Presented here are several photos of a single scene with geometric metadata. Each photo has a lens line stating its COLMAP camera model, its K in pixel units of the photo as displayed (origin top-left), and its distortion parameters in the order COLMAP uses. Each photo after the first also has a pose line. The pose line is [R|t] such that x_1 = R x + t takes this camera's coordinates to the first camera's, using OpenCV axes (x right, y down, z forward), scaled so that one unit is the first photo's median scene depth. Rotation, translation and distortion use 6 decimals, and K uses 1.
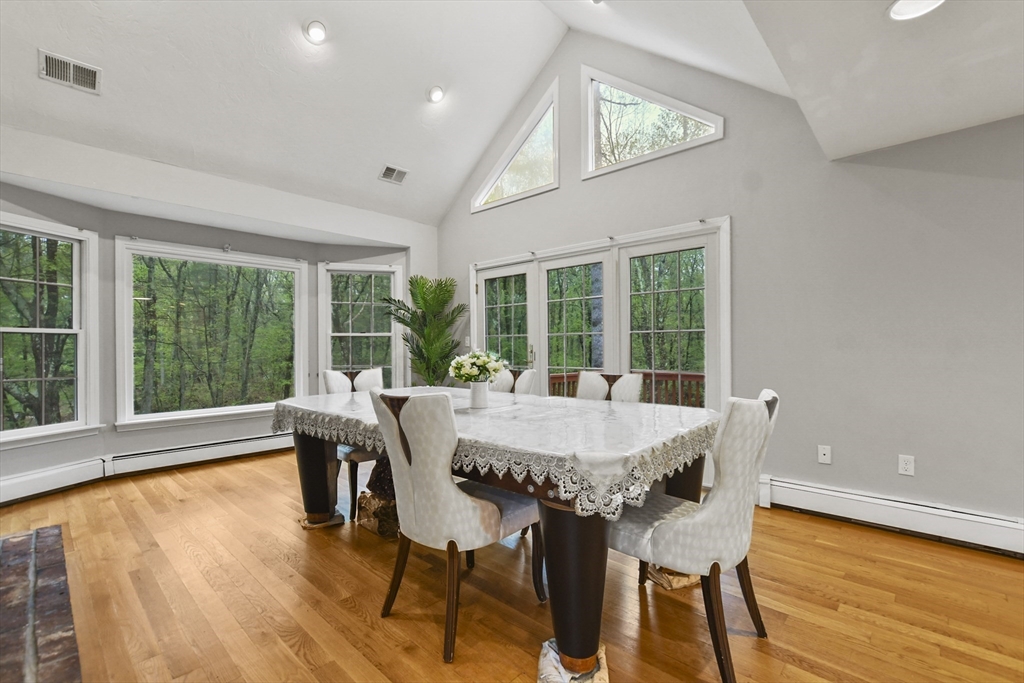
lens RADIAL K [[449.8, 0, 503.6], [0, 449.8, 347.3], [0, 0, 1]] dist [-0.014249, 0.002441]
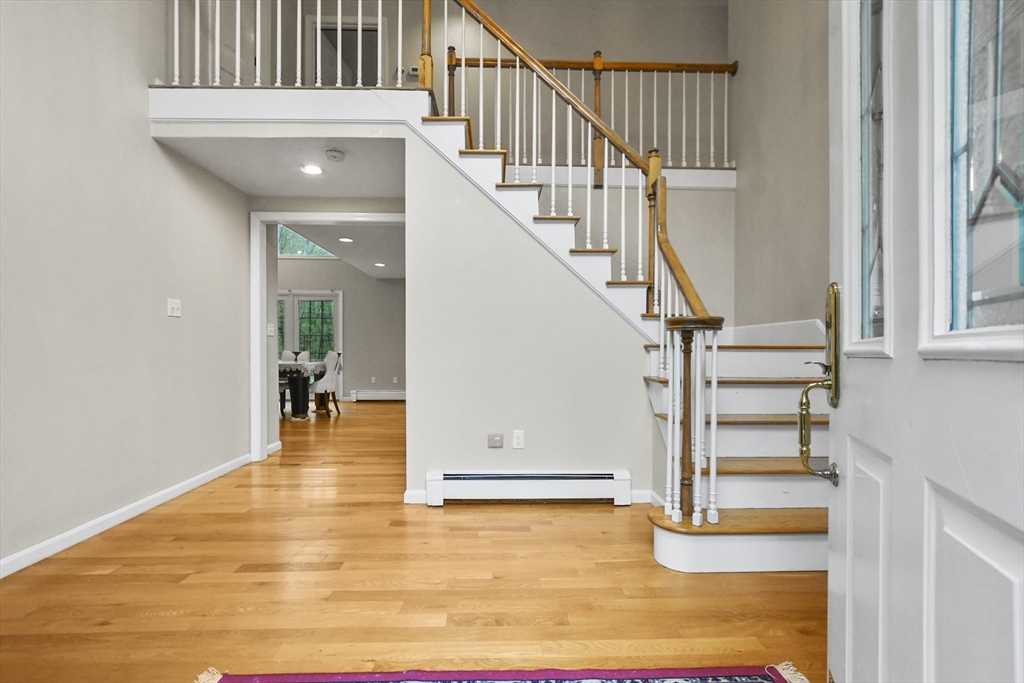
lens RADIAL K [[449.8, 0, 512.1], [0, 449.8, 349.2], [0, 0, 1]] dist [-0.014249, 0.002441]
pose [[0.698627, 0.004740, 0.715471, -0.618428], [-0.005053, 0.999986, -0.001690, 0.035050], [-0.715469, -0.002435, 0.698641, -1.409908]]
